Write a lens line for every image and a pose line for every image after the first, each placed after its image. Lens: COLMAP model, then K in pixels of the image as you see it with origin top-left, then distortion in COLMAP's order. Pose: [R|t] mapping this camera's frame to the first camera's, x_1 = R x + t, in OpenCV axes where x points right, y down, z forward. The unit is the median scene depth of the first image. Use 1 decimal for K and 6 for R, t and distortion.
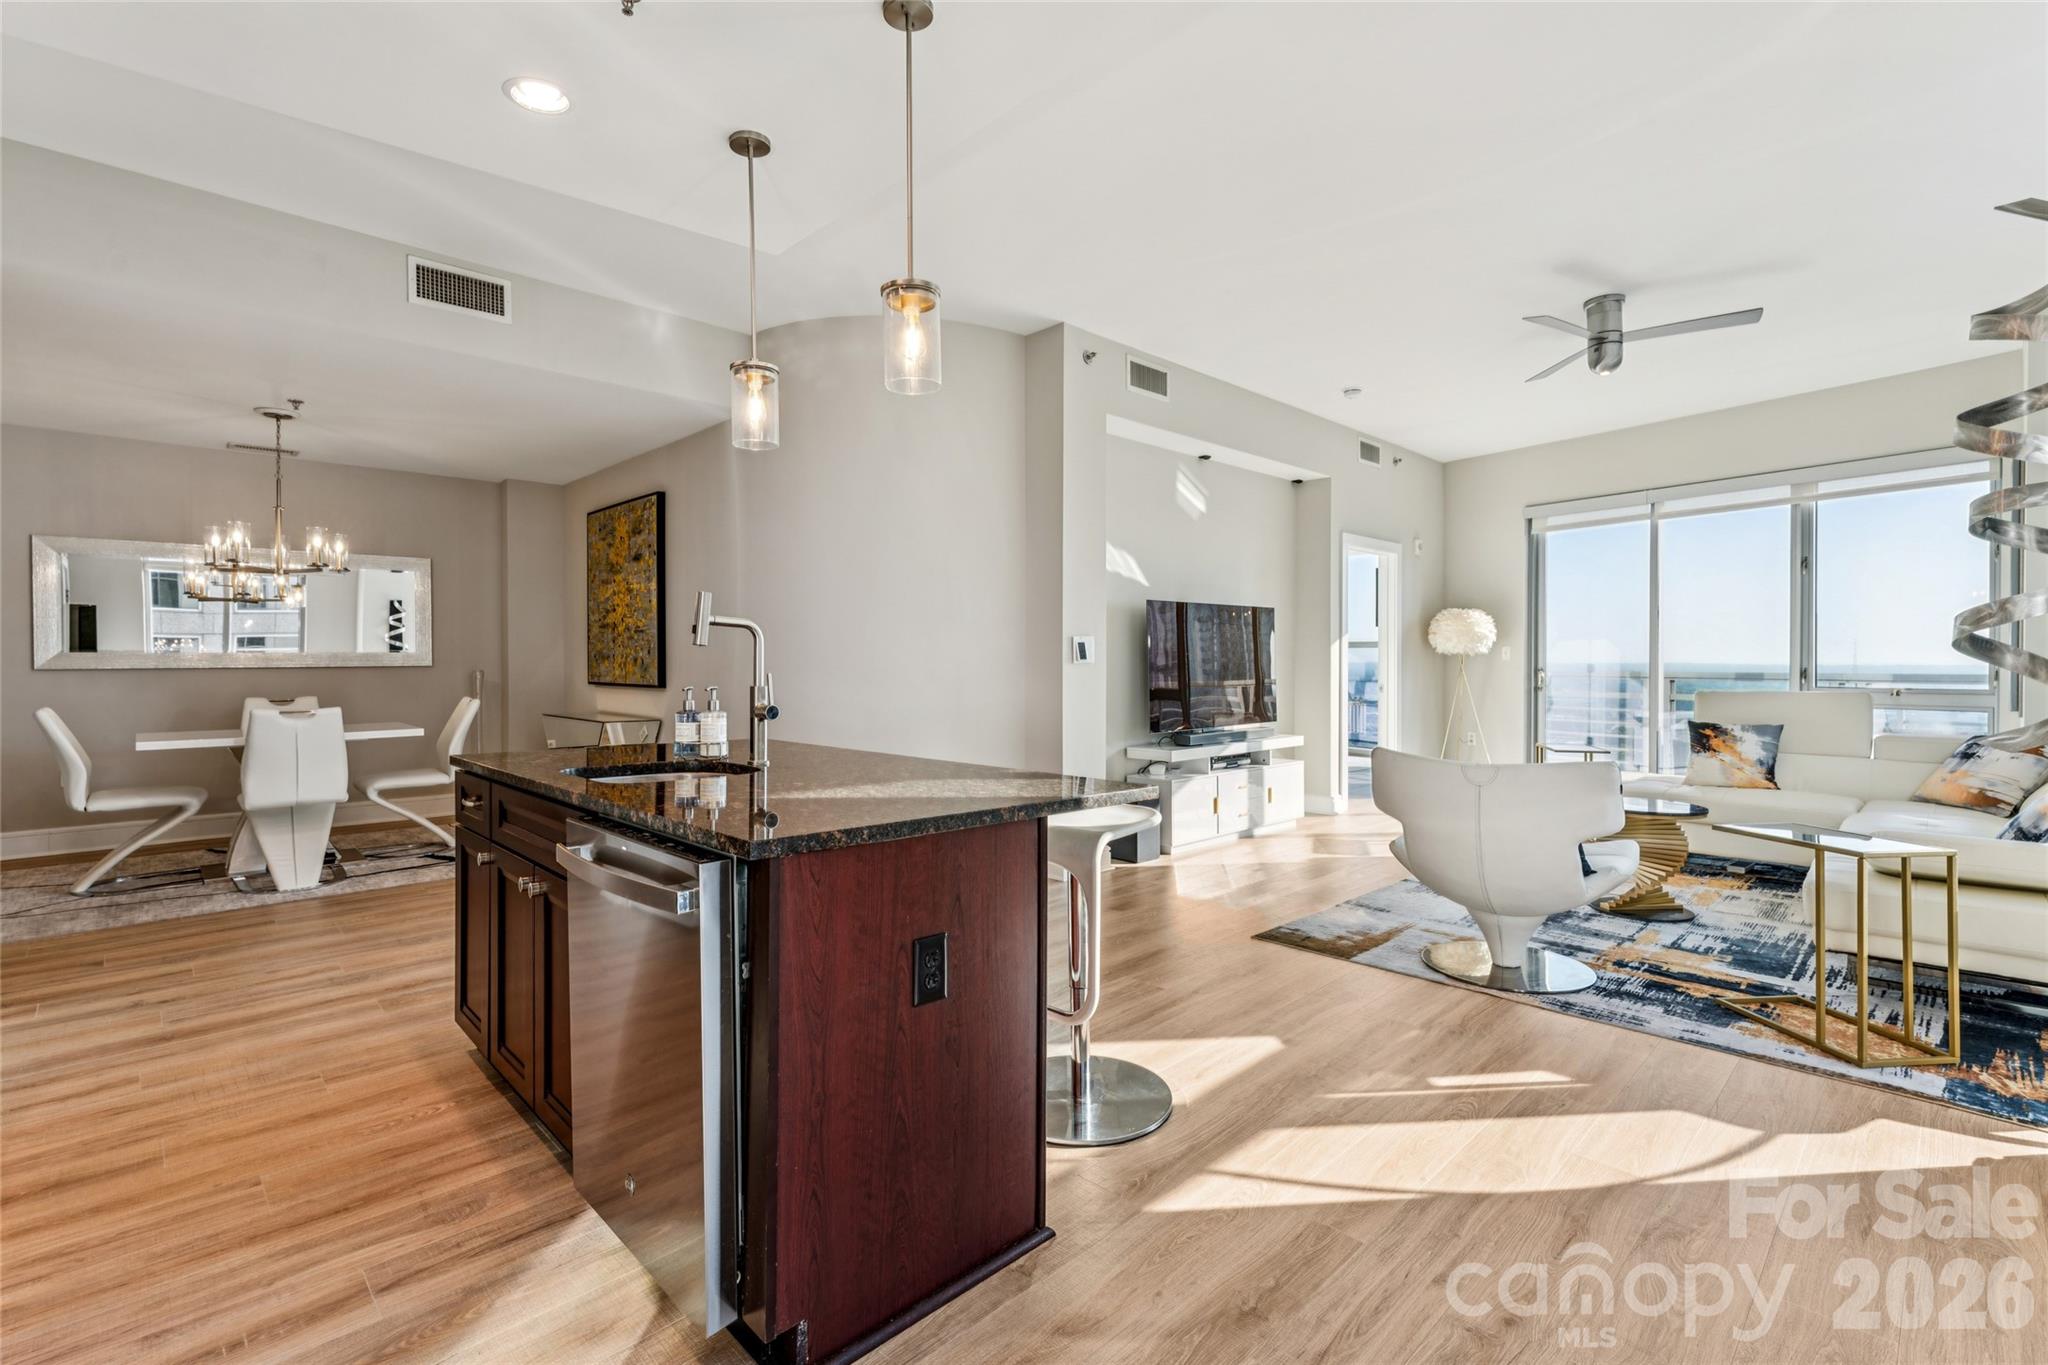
lens RADIAL K [[922.8, 0, 1022.9], [0, 922.8, 670.5], [0, 0, 1]] dist [-0.003190, 0.000178]
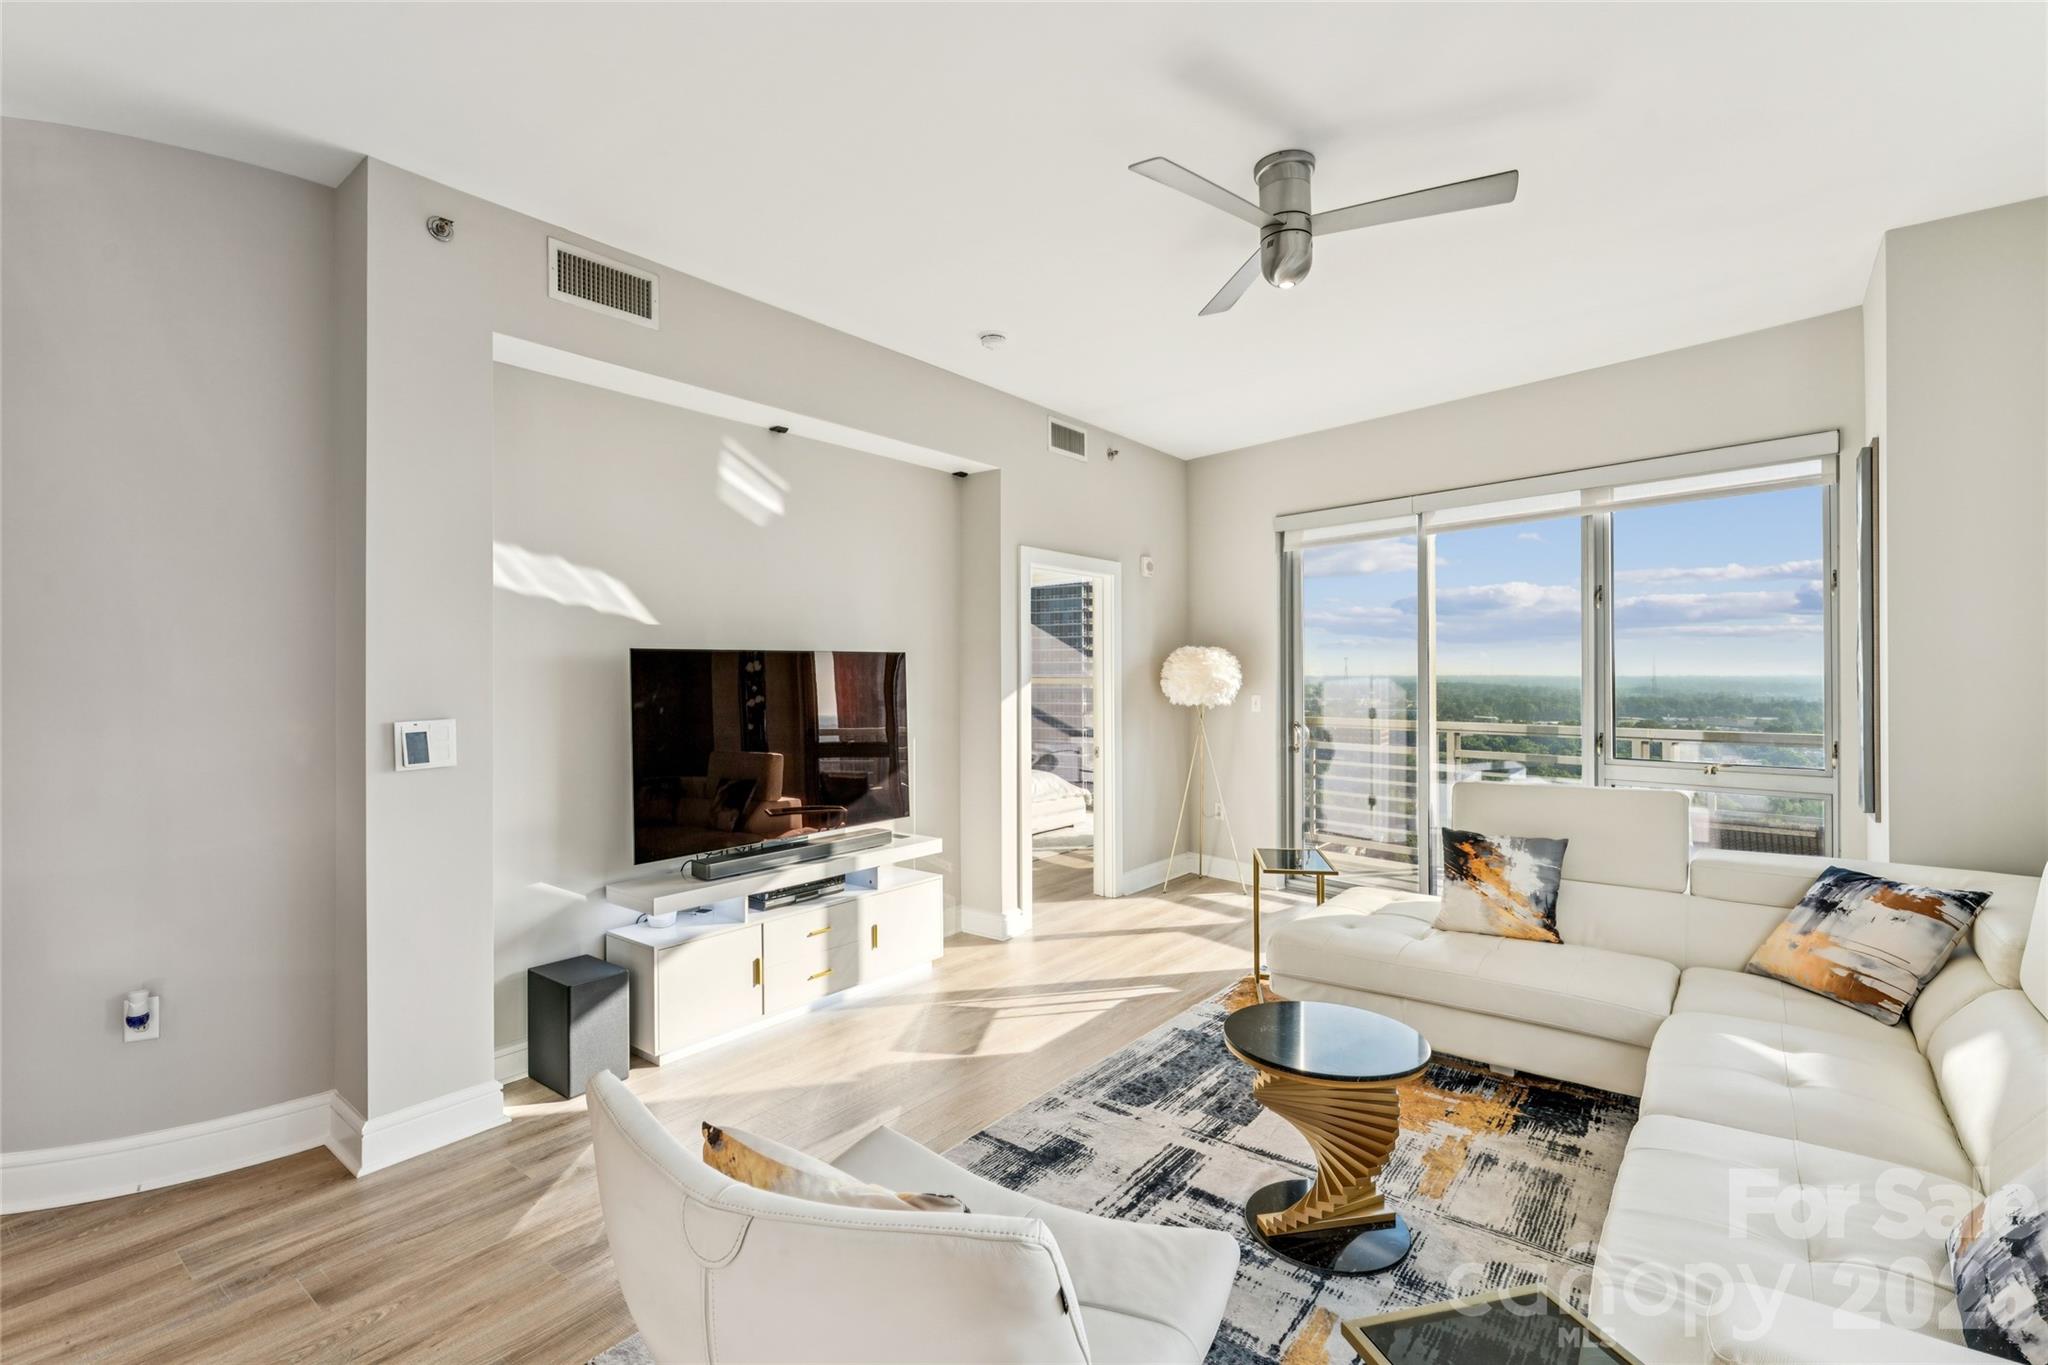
lens RADIAL K [[922.8, 0, 1018.8], [0, 922.8, 681.8], [0, 0, 1]] dist [-0.003190, 0.000178]
pose [[0.991104, -0.005910, 0.132957, 0.345879], [0.006248, 0.999978, -0.002121, -0.057738], [-0.132942, 0.002932, 0.991120, 0.392876]]
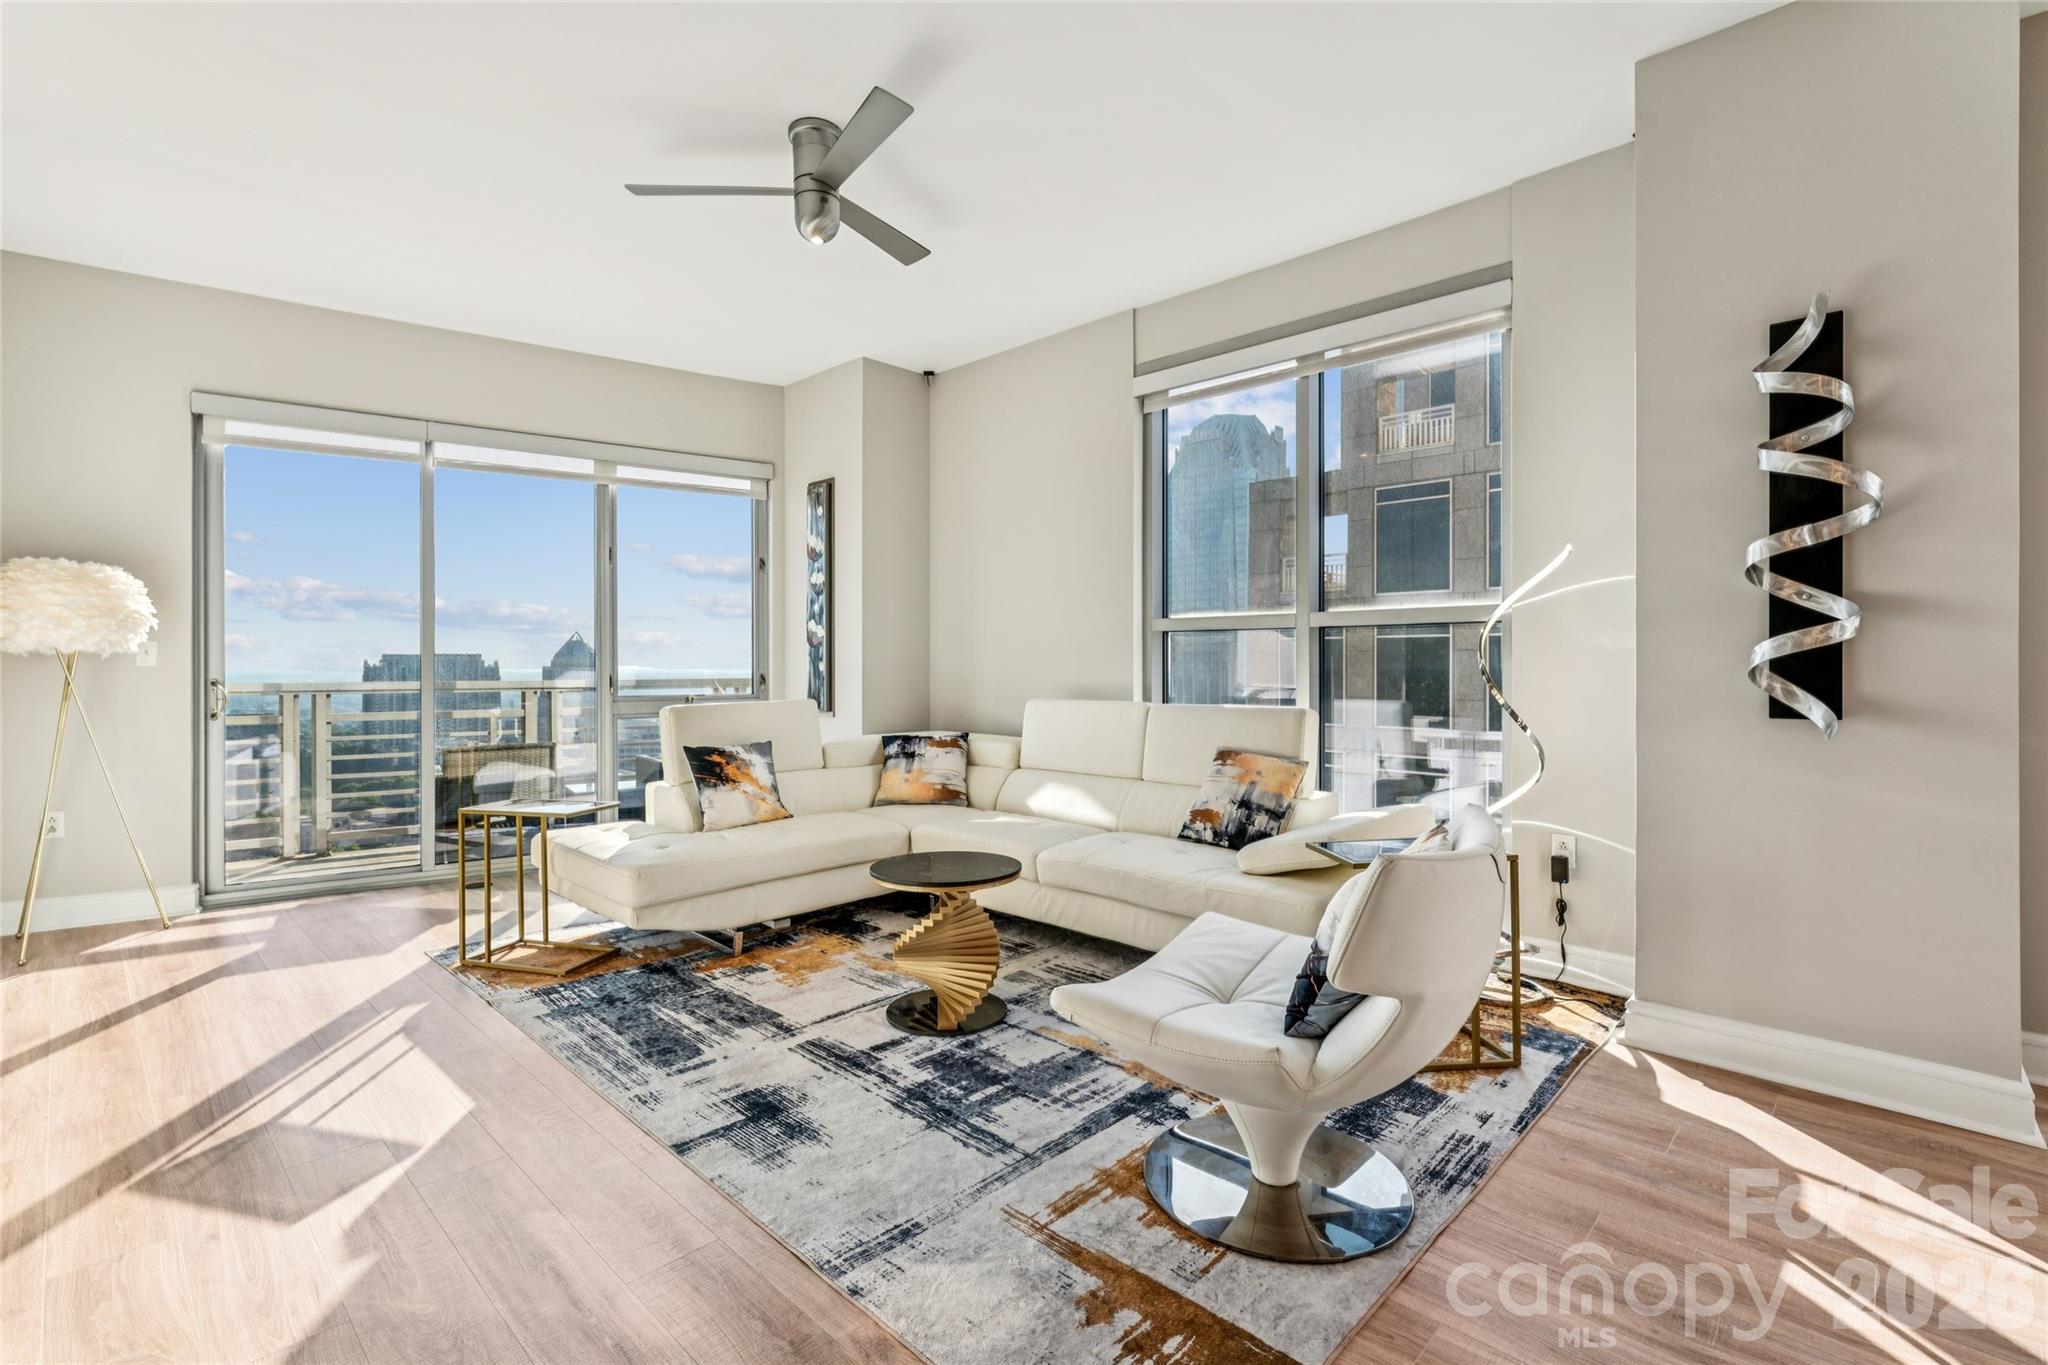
lens RADIAL K [[922.8, 0, 1020.0], [0, 922.8, 671.3], [0, 0, 1]] dist [-0.003190, 0.000178]
pose [[-0.032223, -0.006277, 0.999461, -0.043981], [0.011433, 0.999913, 0.006649, -0.009199], [-0.999415, 0.011641, -0.032148, 0.804227]]
